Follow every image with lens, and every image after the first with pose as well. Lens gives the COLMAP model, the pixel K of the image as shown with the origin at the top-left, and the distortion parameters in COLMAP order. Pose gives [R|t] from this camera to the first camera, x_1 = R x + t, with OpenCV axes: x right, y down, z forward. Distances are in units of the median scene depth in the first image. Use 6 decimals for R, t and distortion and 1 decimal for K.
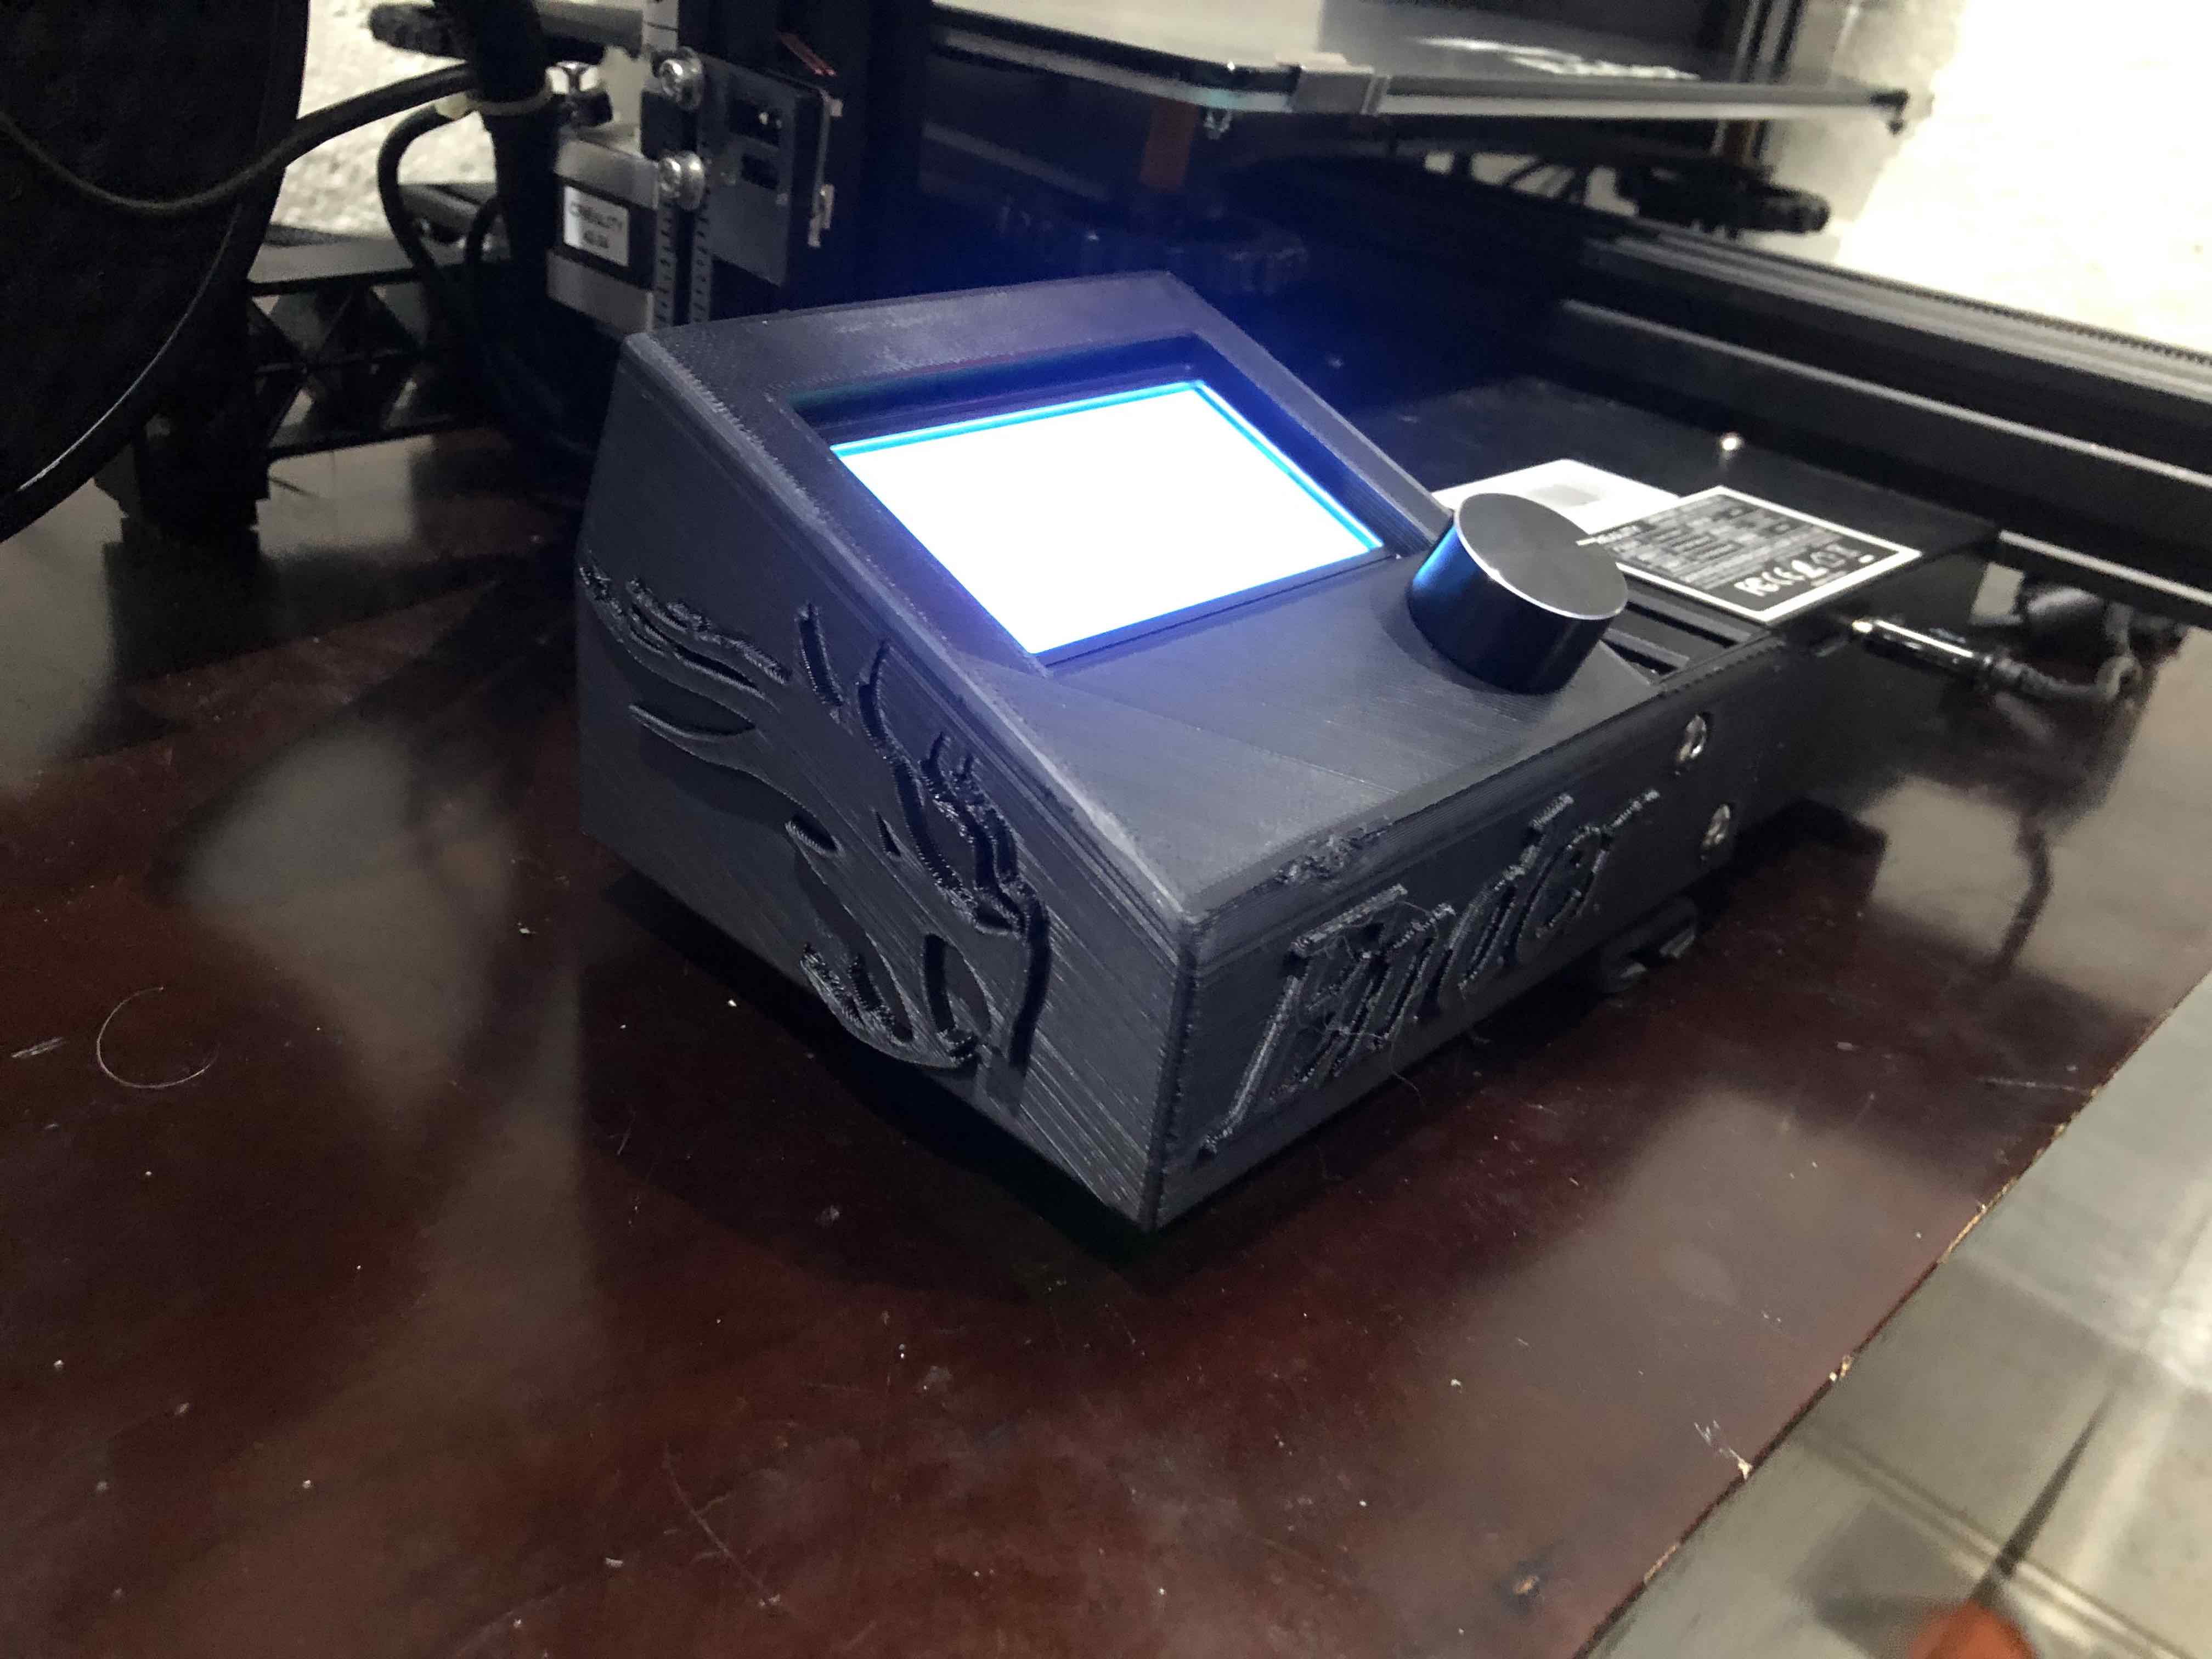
lens RADIAL K [[1920.3, 0, 1106.0], [0, 1920.3, 829.5], [0, 0, 1]] dist [-0.060135, -0.003358]
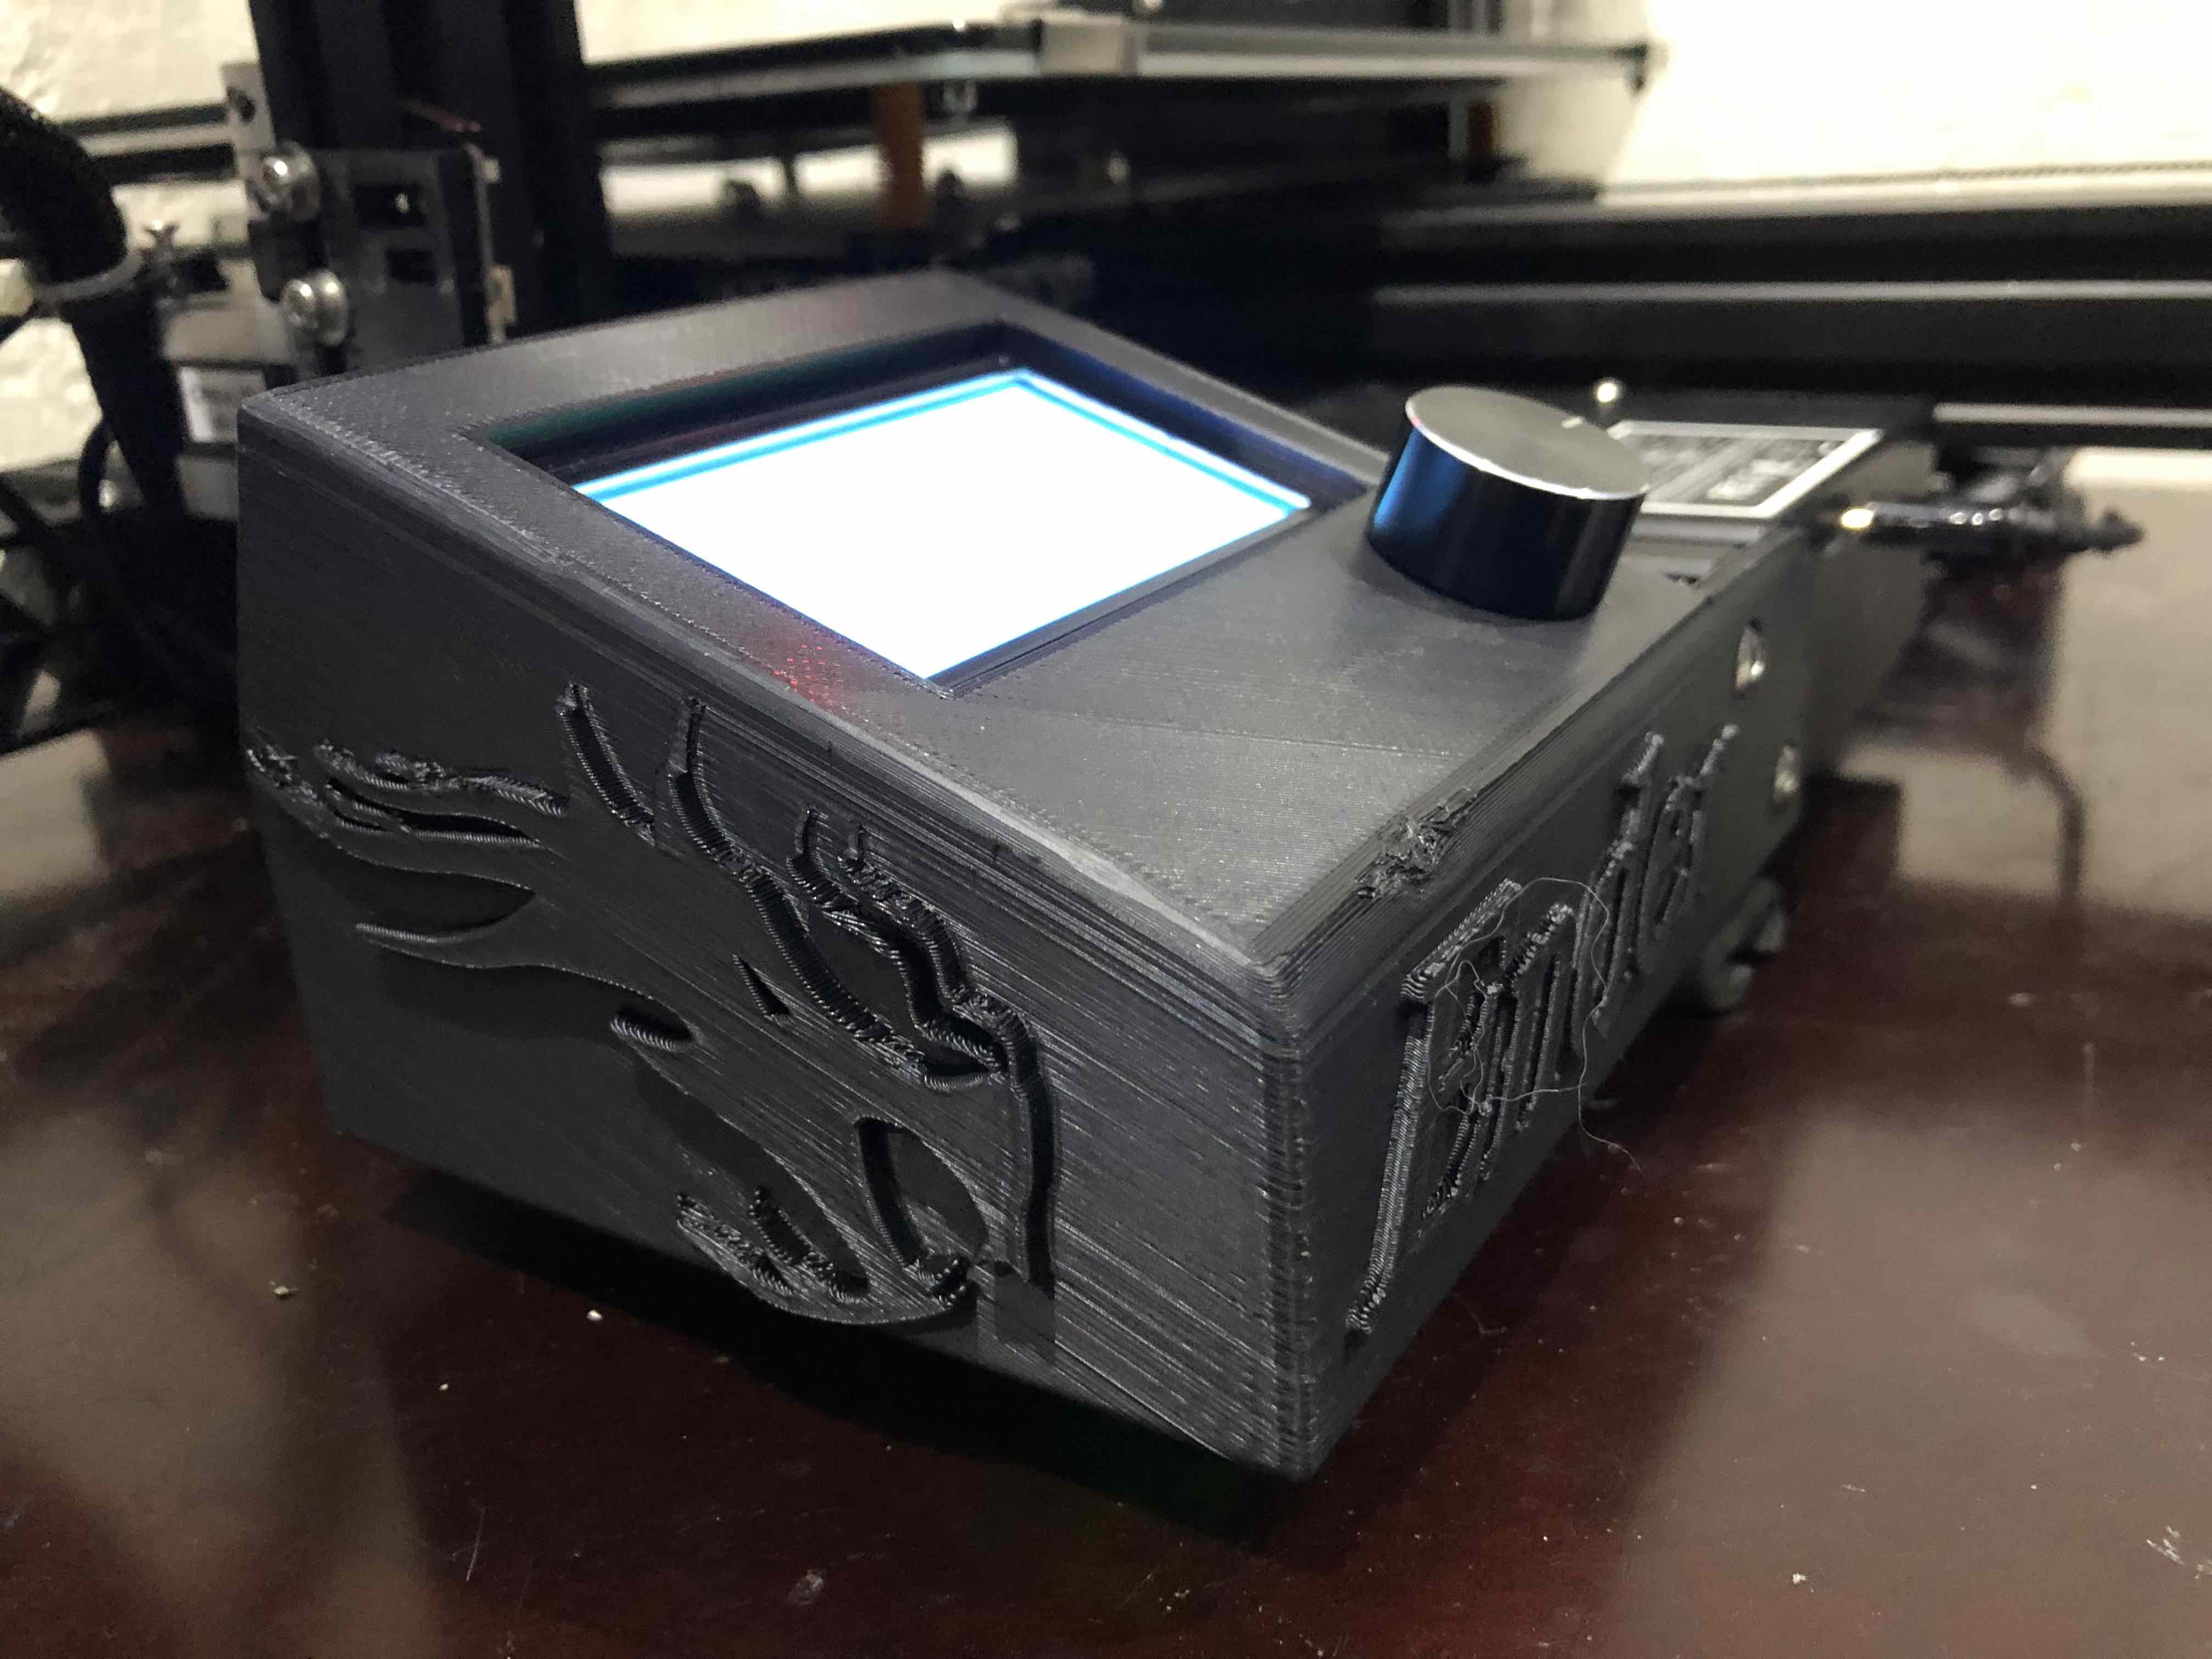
lens RADIAL K [[1909.2, 0, 1103.9], [0, 1909.2, 778.1], [0, 0, 1]] dist [-0.058765, 0.063500]
pose [[0.965911, -0.233369, 0.112051, -0.053964], [0.247771, 0.958801, -0.138959, 0.050487], [-0.075006, 0.161985, 0.983938, 0.310917]]
